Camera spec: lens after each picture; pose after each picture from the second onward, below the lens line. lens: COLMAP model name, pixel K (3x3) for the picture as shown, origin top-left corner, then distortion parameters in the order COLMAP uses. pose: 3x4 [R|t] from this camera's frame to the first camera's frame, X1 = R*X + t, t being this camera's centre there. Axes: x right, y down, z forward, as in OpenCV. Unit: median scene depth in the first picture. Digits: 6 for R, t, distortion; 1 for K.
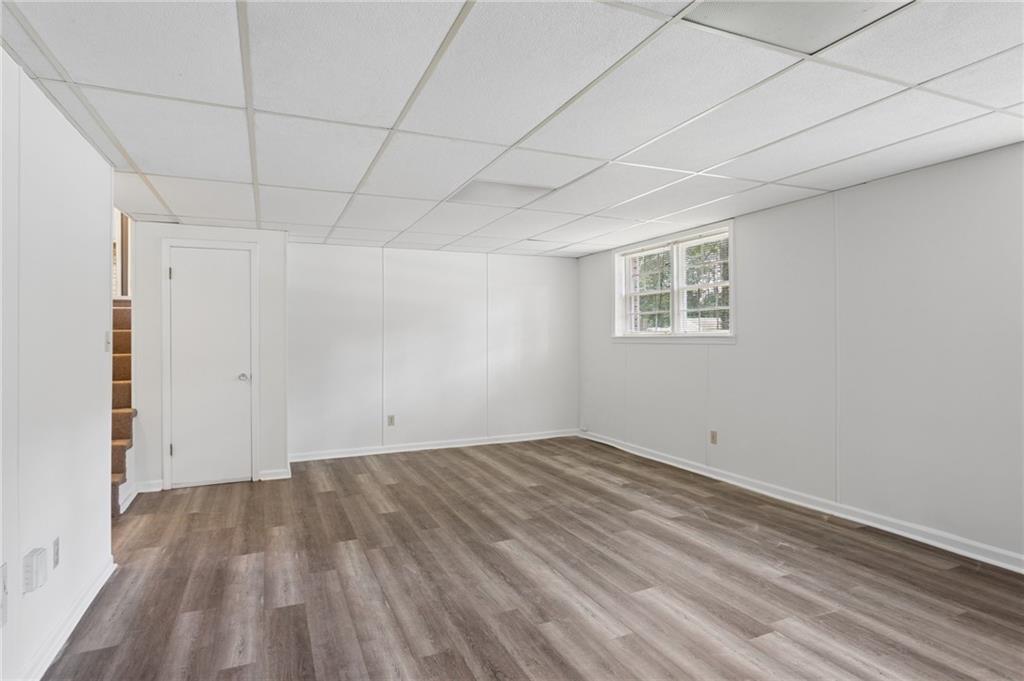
lens RADIAL K [[547.4, 0, 507.7], [0, 547.4, 339.7], [0, 0, 1]] dist [0.001831, 0.000761]
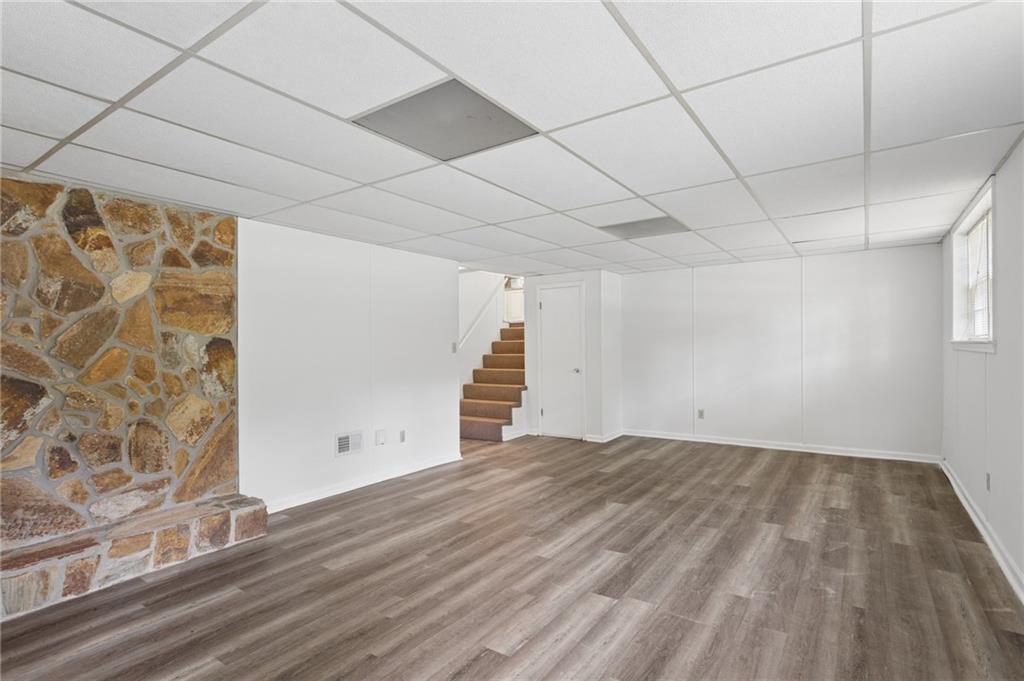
lens RADIAL K [[496.4, 0, 510.5], [0, 496.4, 342.1], [0, 0, 1]] dist [0.008494, 0.001027]
pose [[0.531373, -0.004087, -0.847128, 0.845453], [0.005102, 0.999986, -0.001624, -0.011174], [0.847123, -0.003459, 0.531386, 0.162998]]
